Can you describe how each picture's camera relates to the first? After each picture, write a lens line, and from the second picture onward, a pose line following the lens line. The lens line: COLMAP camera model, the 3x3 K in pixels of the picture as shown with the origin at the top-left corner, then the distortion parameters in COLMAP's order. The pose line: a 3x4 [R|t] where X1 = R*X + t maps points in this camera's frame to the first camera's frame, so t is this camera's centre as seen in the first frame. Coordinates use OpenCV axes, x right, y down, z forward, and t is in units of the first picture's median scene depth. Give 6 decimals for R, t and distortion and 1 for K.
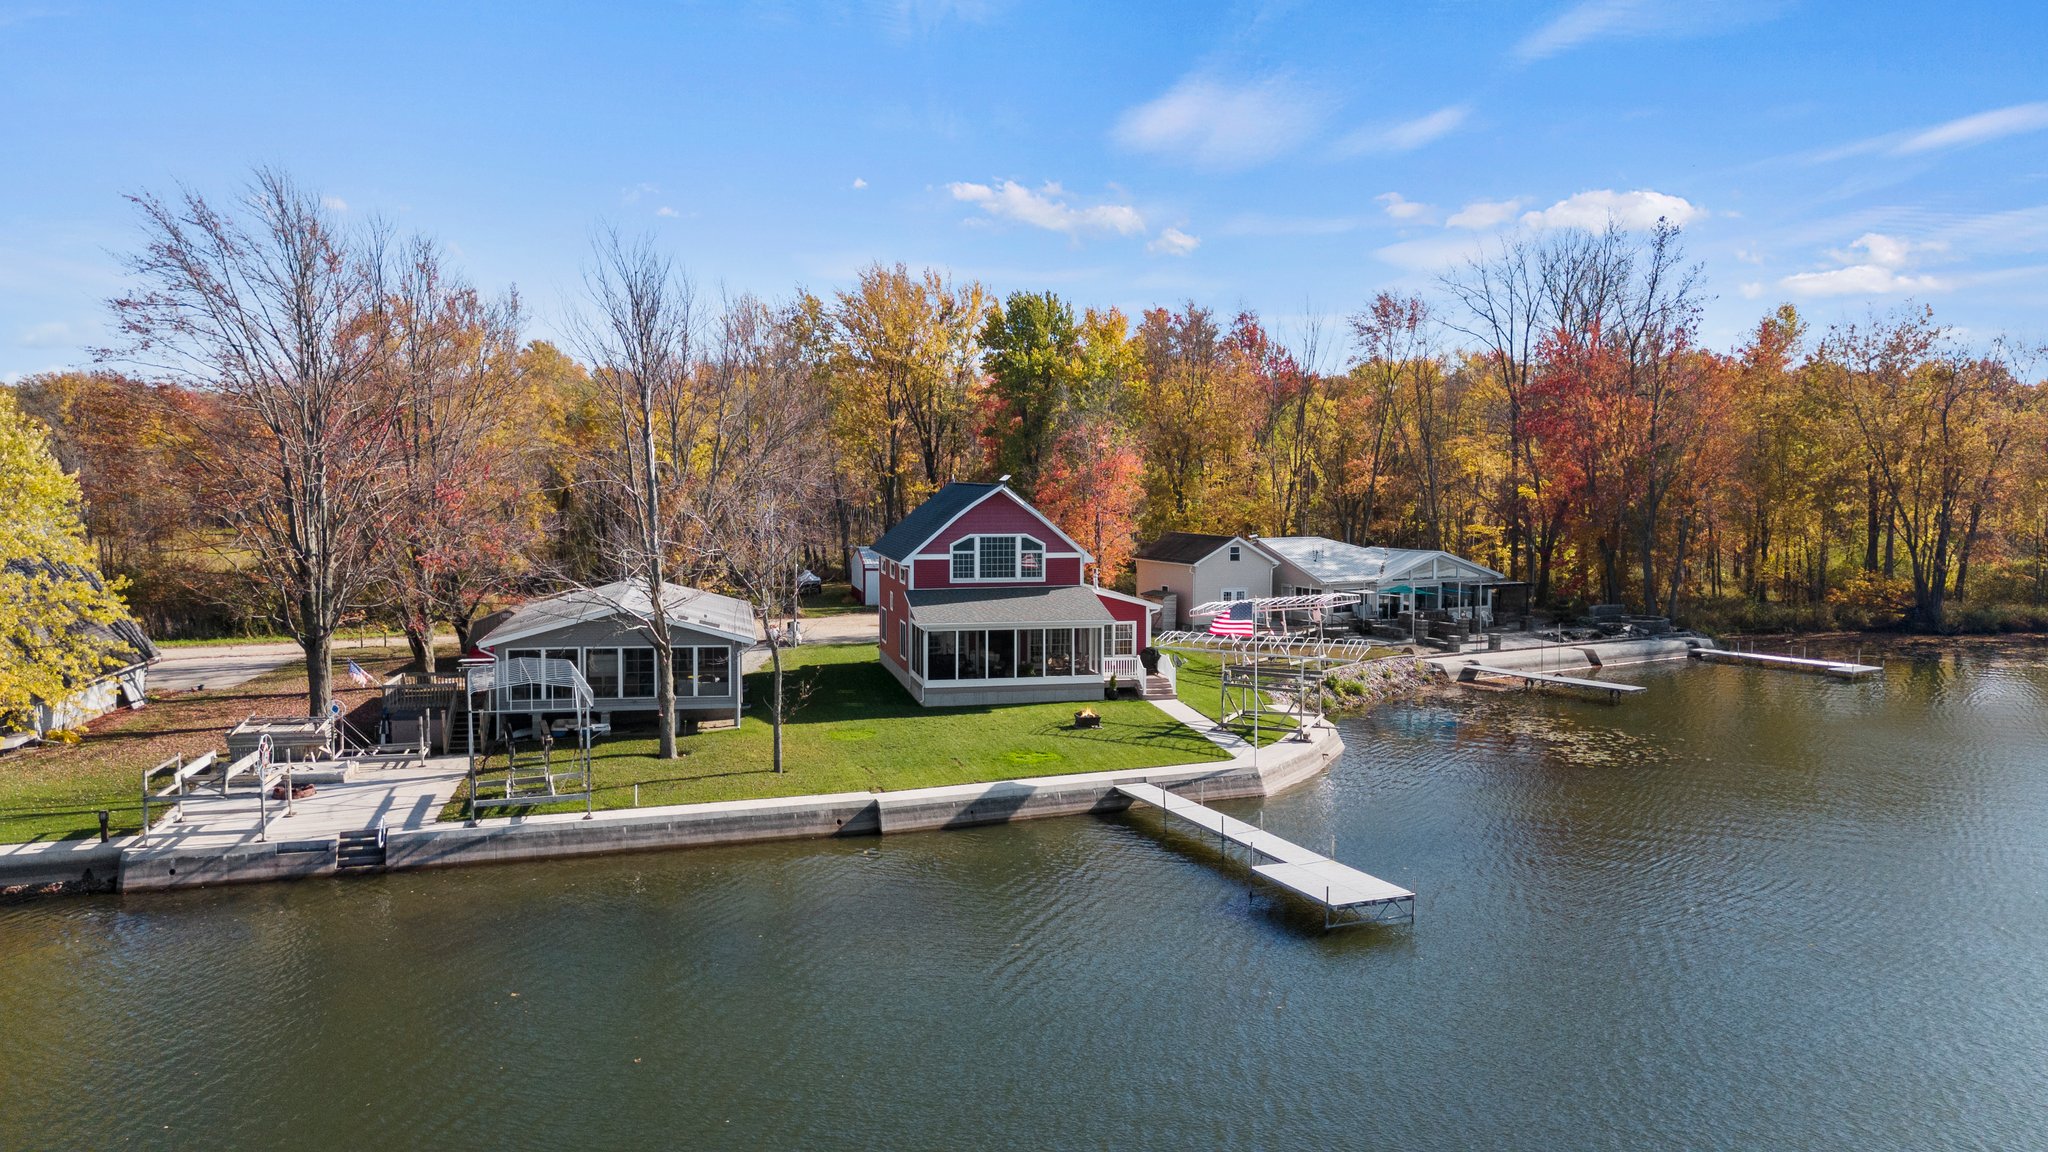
lens RADIAL K [[1515.2, 0, 1027.6], [0, 1515.2, 547.0], [0, 0, 1]] dist [0.086028, -0.117906]
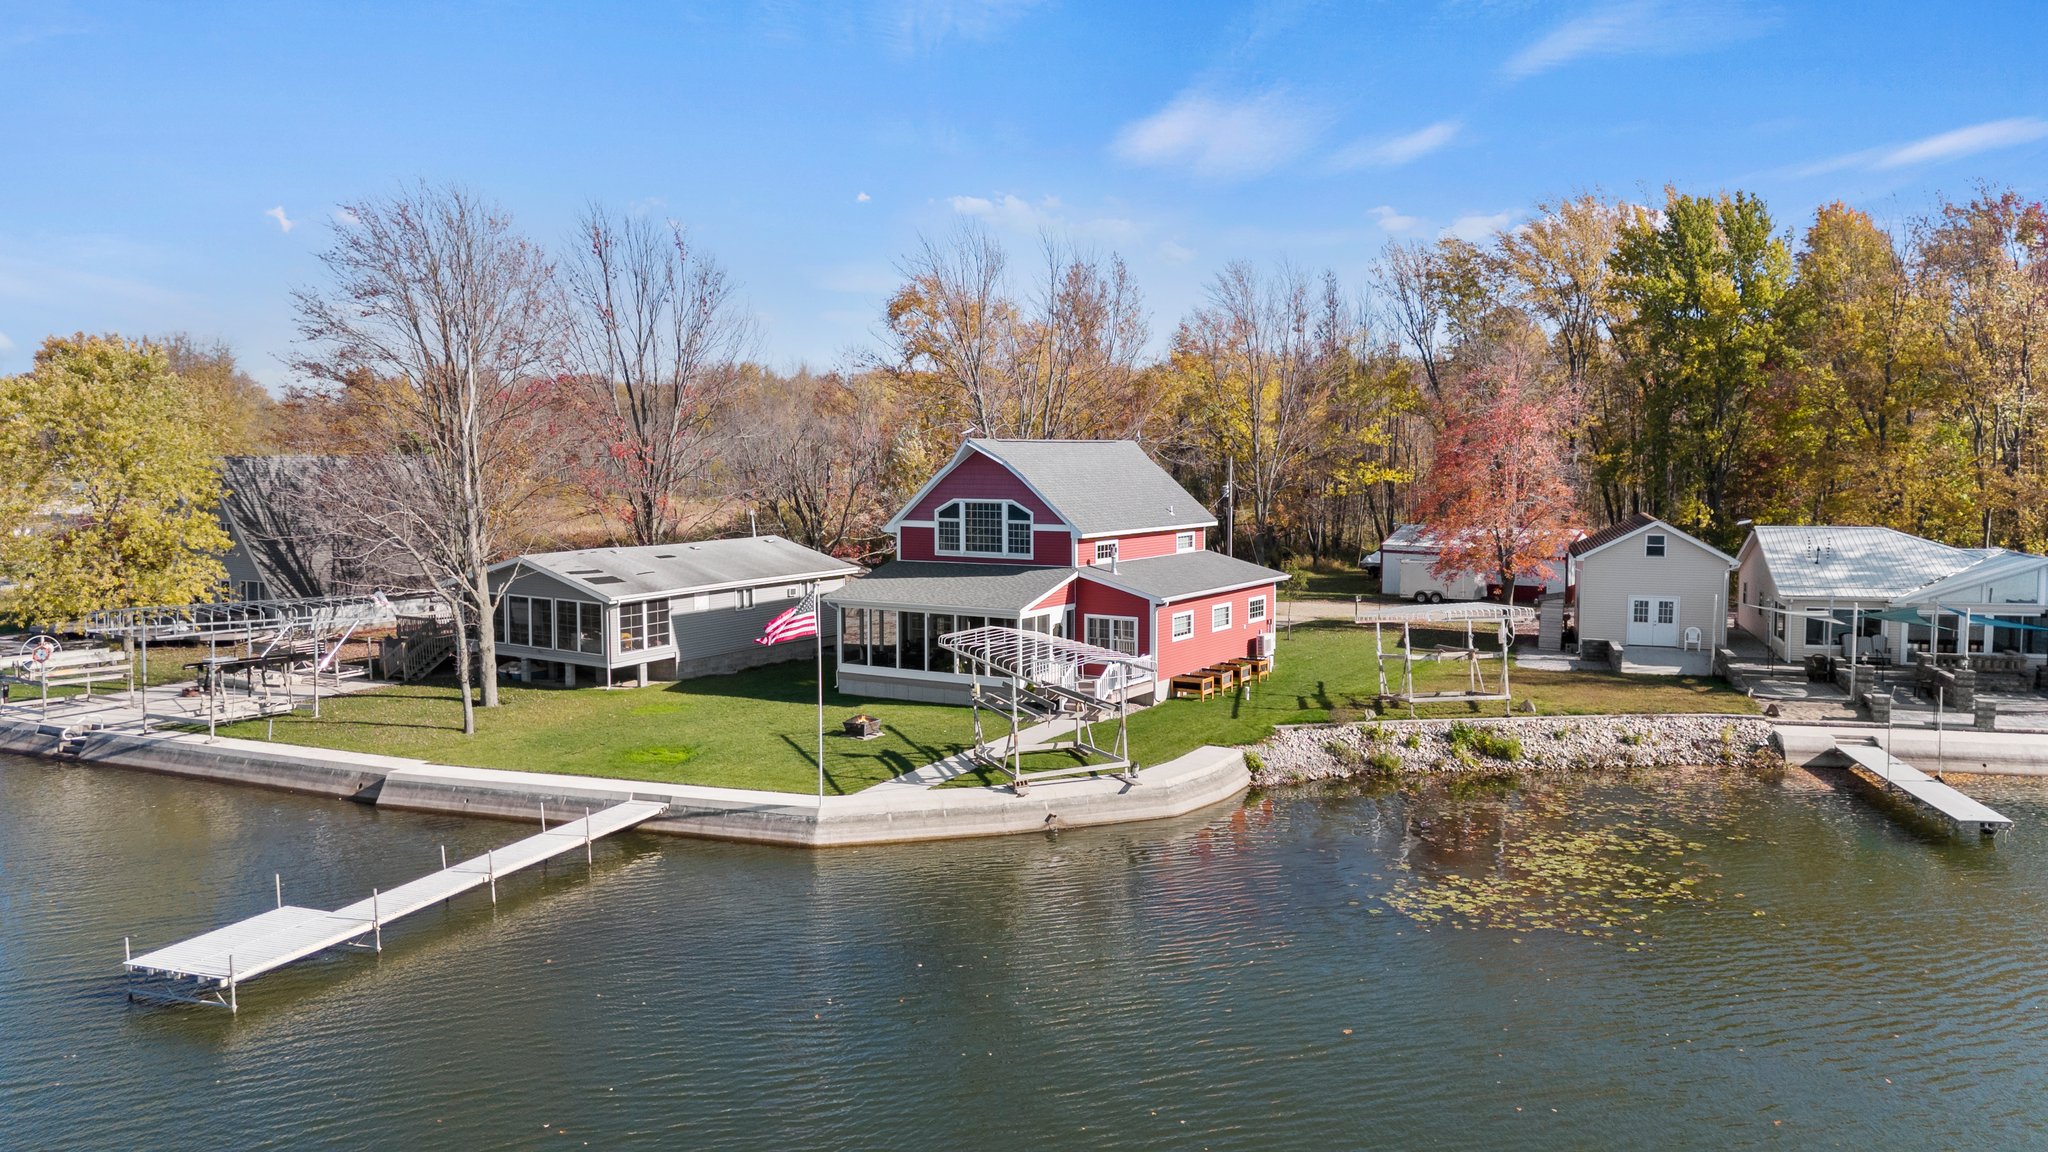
lens RADIAL K [[1509.2, 0, 1023.8], [0, 1509.2, 576.4], [0, 0, 1]] dist [0.074561, -0.079215]
pose [[0.712192, 0.055934, -0.699753, 0.577892], [-0.034138, 0.998401, 0.045060, -0.004233], [0.701155, -0.008203, 0.712962, 0.428552]]
